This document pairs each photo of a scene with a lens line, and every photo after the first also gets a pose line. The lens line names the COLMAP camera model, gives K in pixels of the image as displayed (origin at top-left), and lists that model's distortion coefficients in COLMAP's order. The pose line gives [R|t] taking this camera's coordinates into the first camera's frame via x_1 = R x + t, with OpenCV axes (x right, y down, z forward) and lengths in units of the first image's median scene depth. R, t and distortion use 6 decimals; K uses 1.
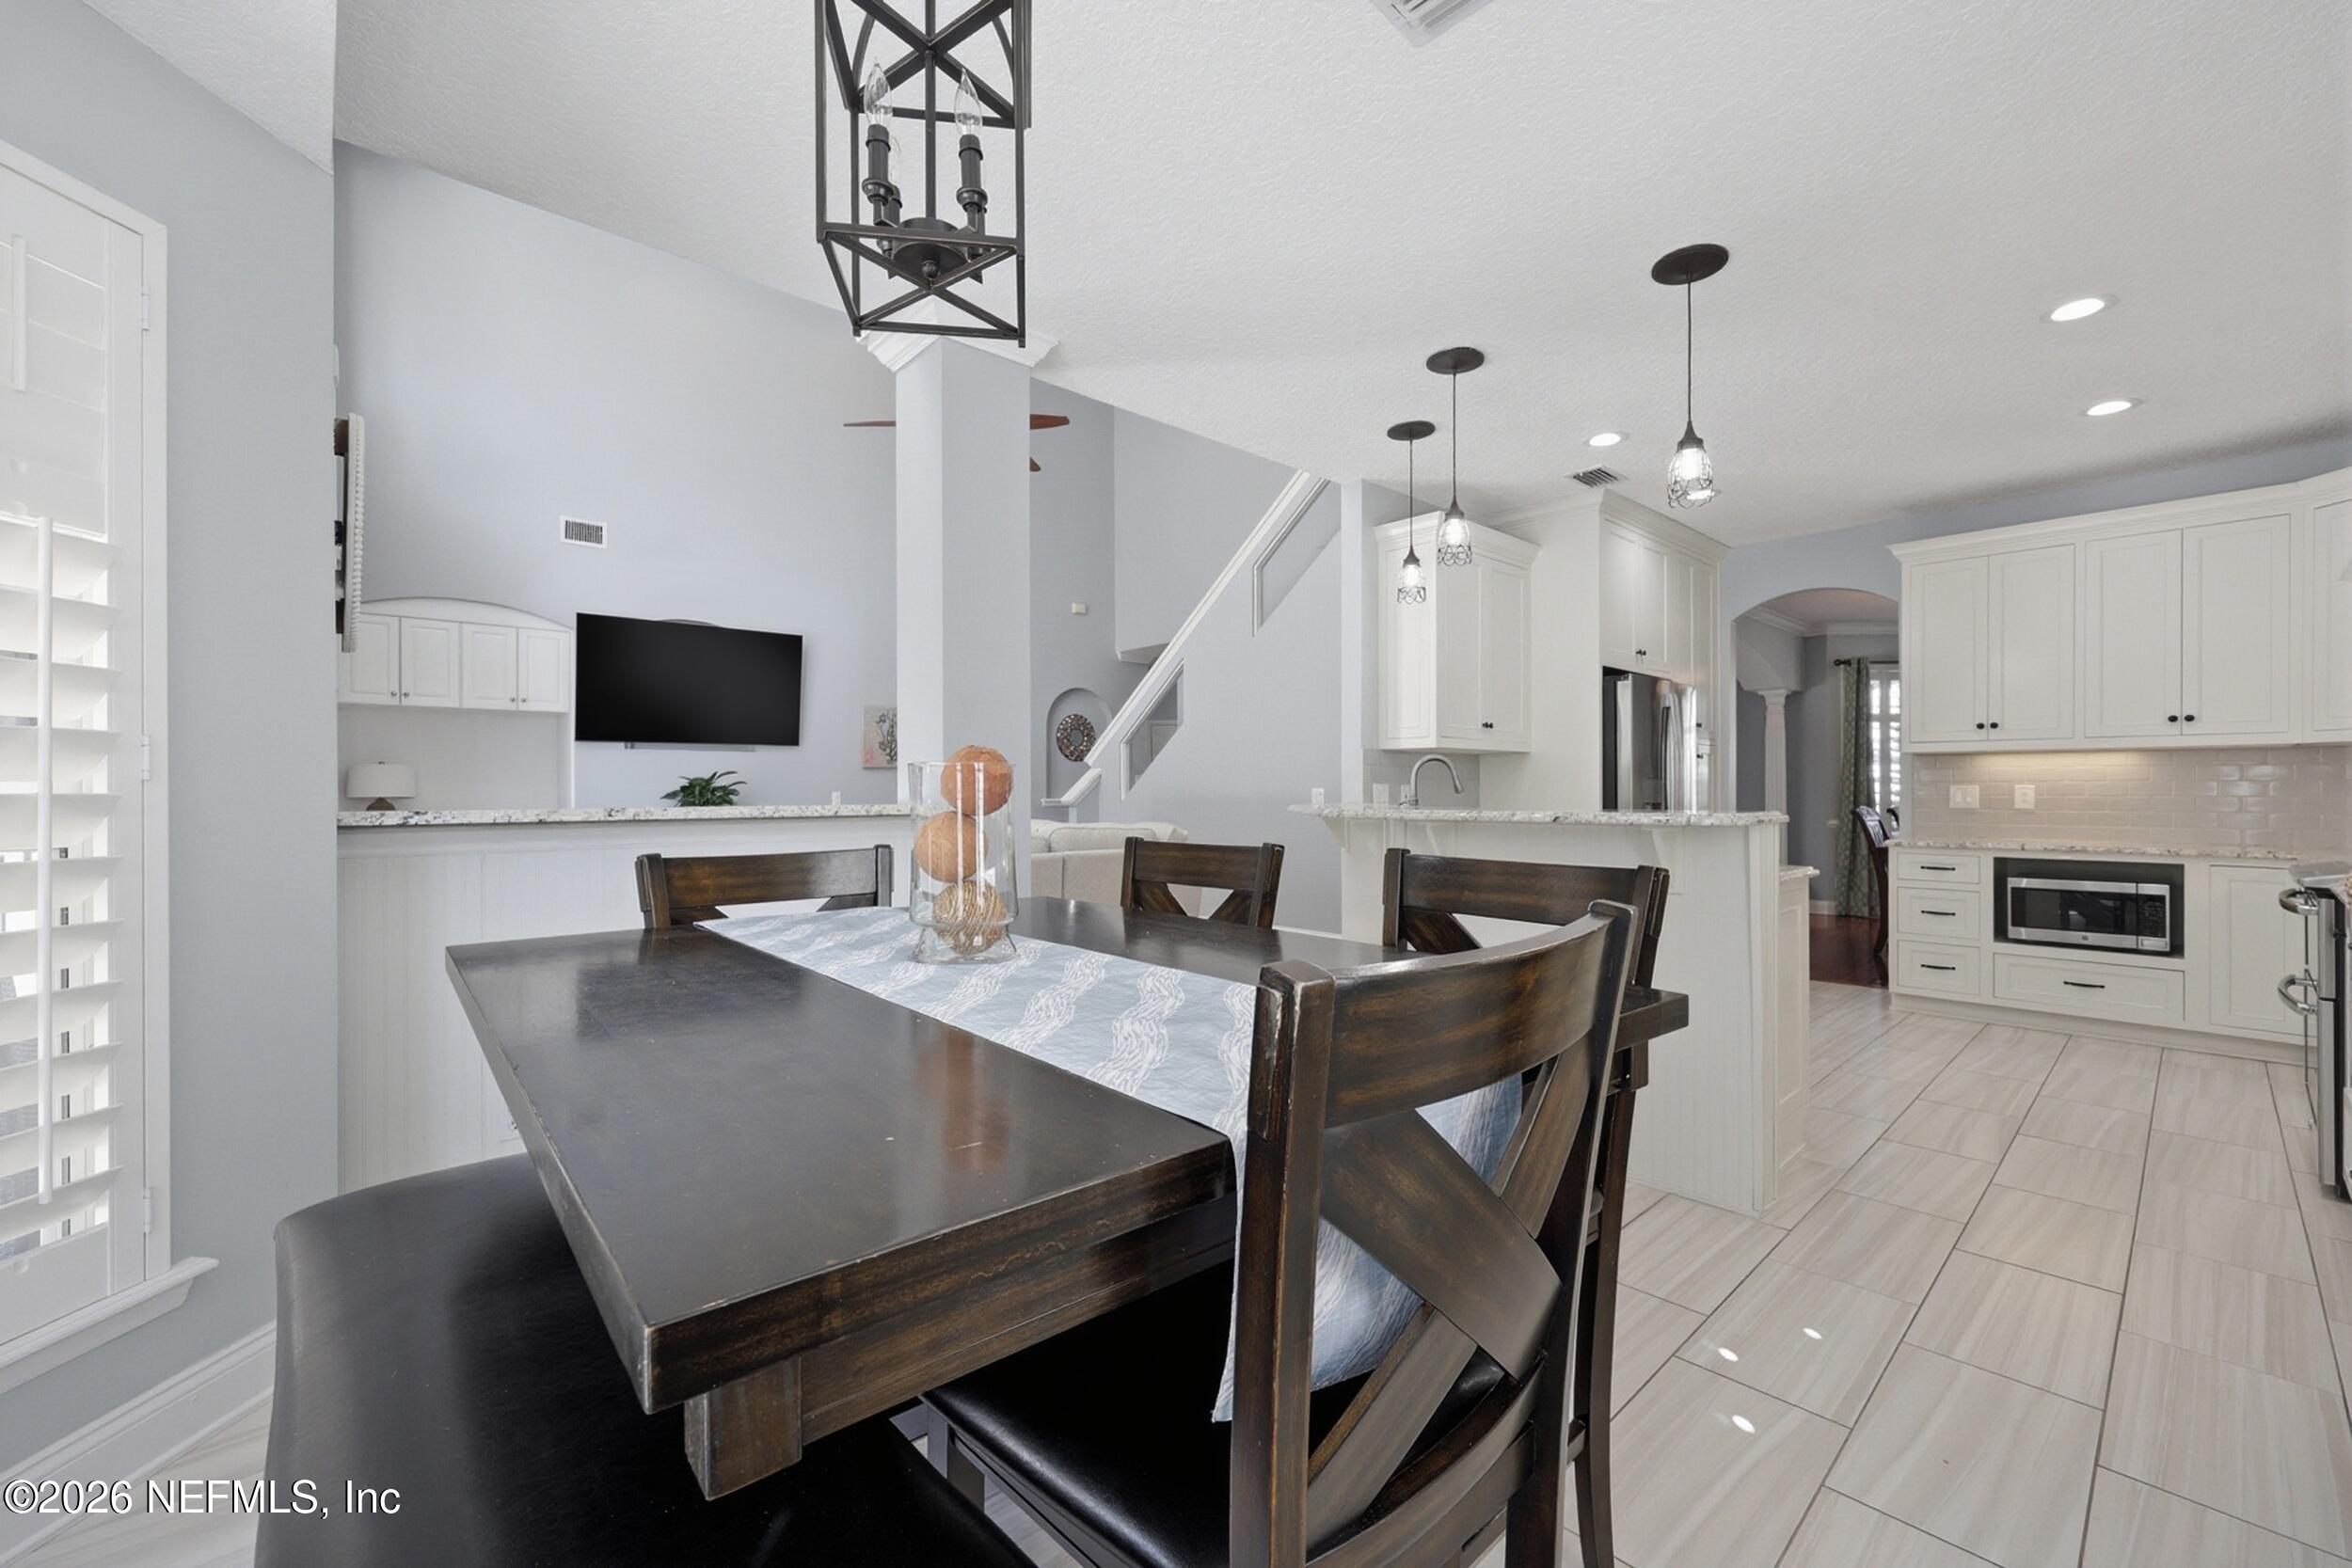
lens RADIAL K [[952.3, 0, 1178.5], [0, 952.3, 788.0], [0, 0, 1]] dist [0.001448, -0.000048]
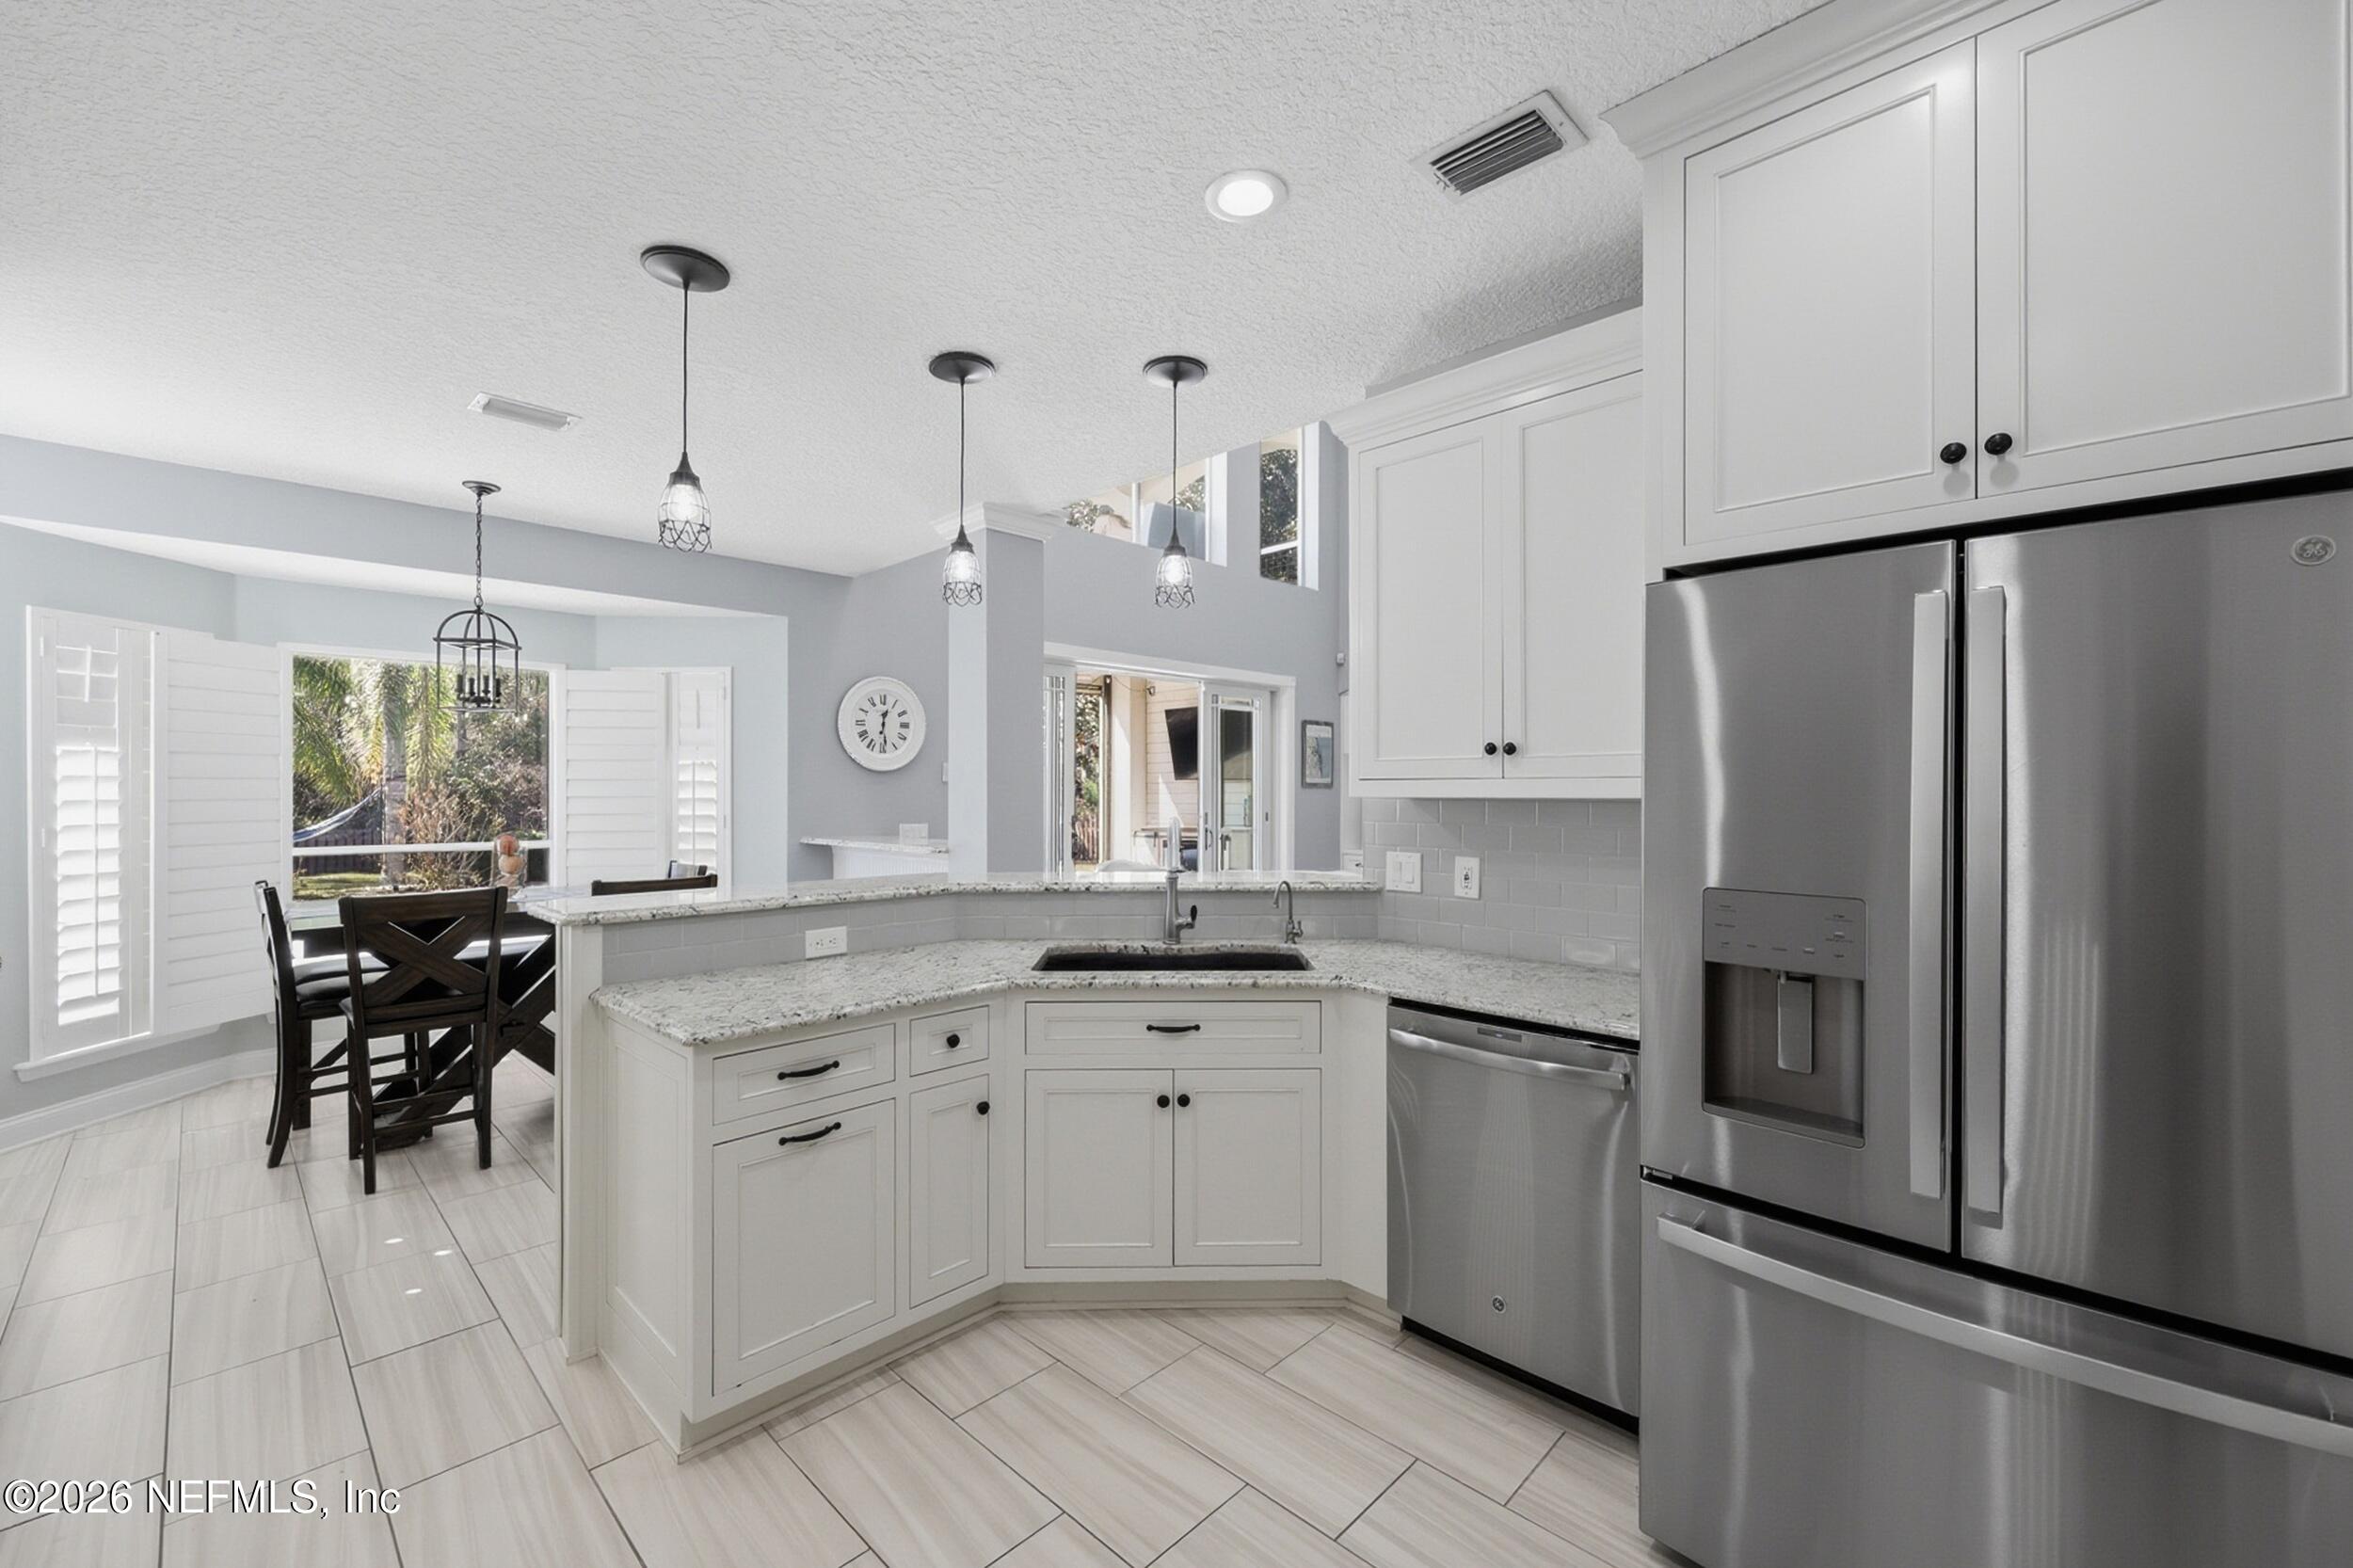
lens RADIAL K [[952.8, 0, 1179.0], [0, 952.8, 788.0], [0, 0, 1]] dist [0.001448, -0.000048]
pose [[0.052067, 0.001172, -0.998643, 0.583011], [-0.000373, 0.999999, 0.001154, -0.031986], [0.998644, 0.000312, 0.052068, 0.576392]]
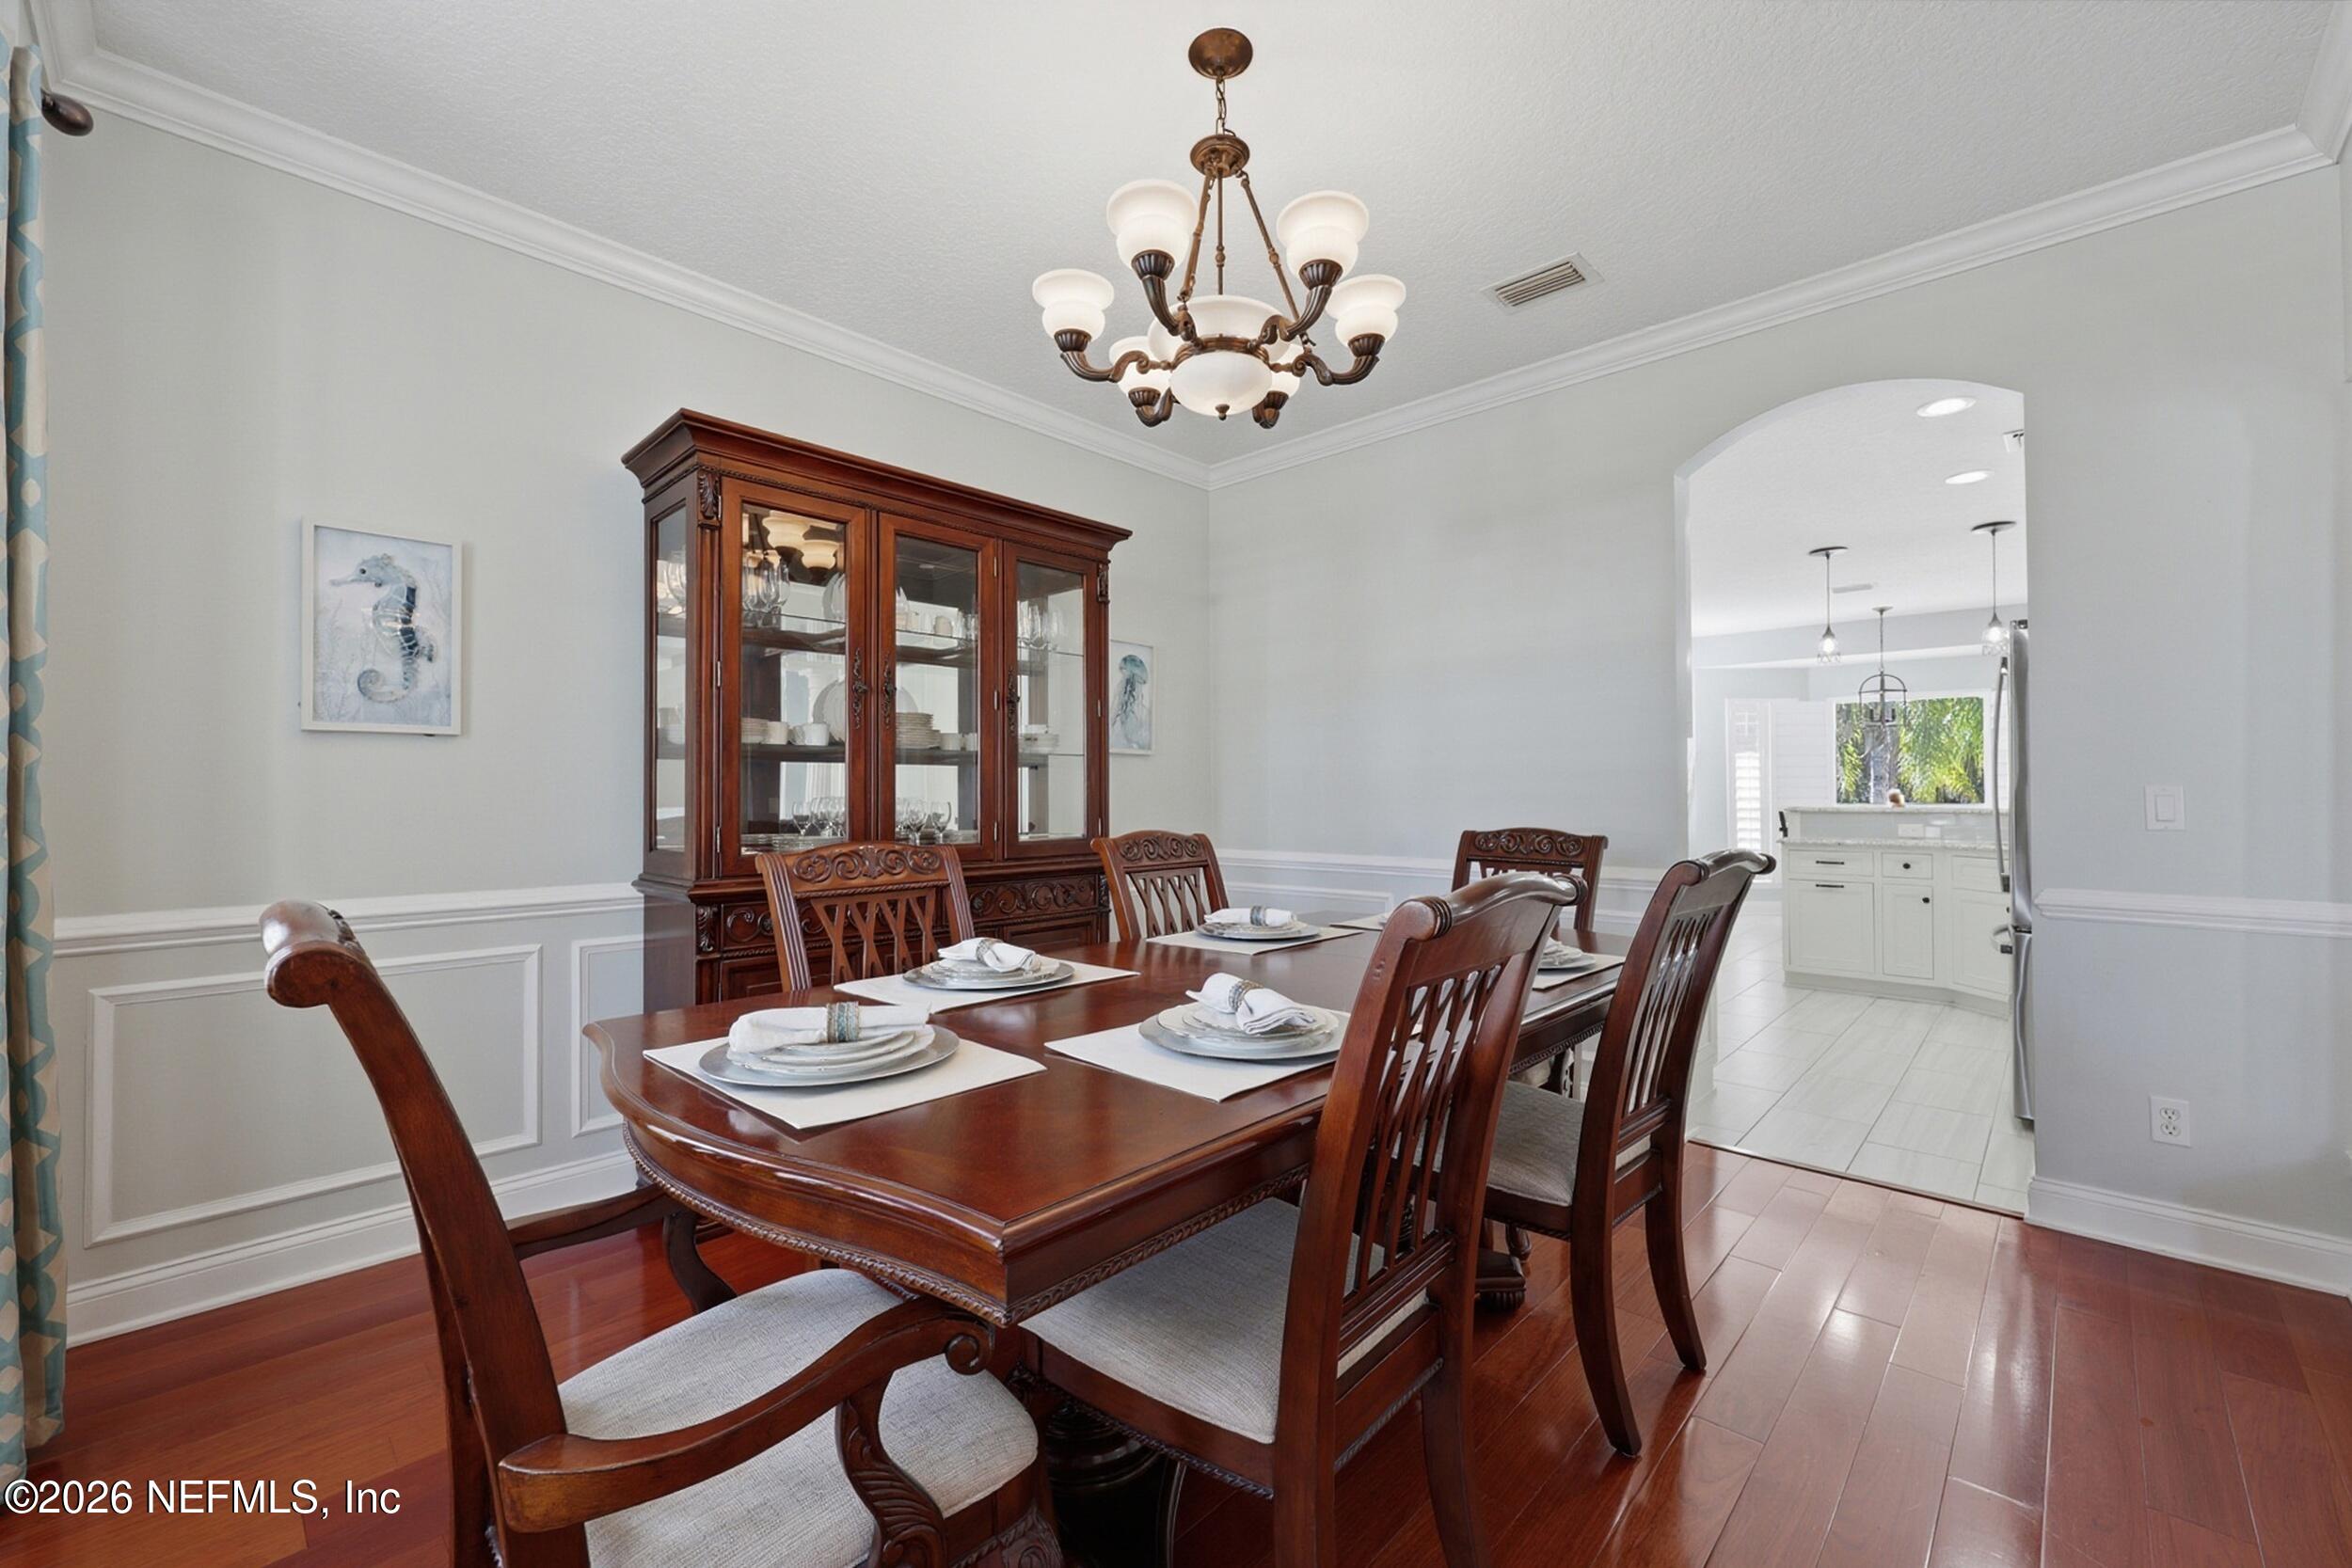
lens RADIAL K [[952.3, 0, 1178.5], [0, 952.3, 788.0], [0, 0, 1]] dist [0.001448, -0.000048]
pose [[-0.997411, 0.004492, -0.071767, 0.879090], [0.005079, 0.999955, -0.007991, -0.001778], [0.071728, -0.008334, -0.997389, 1.233536]]
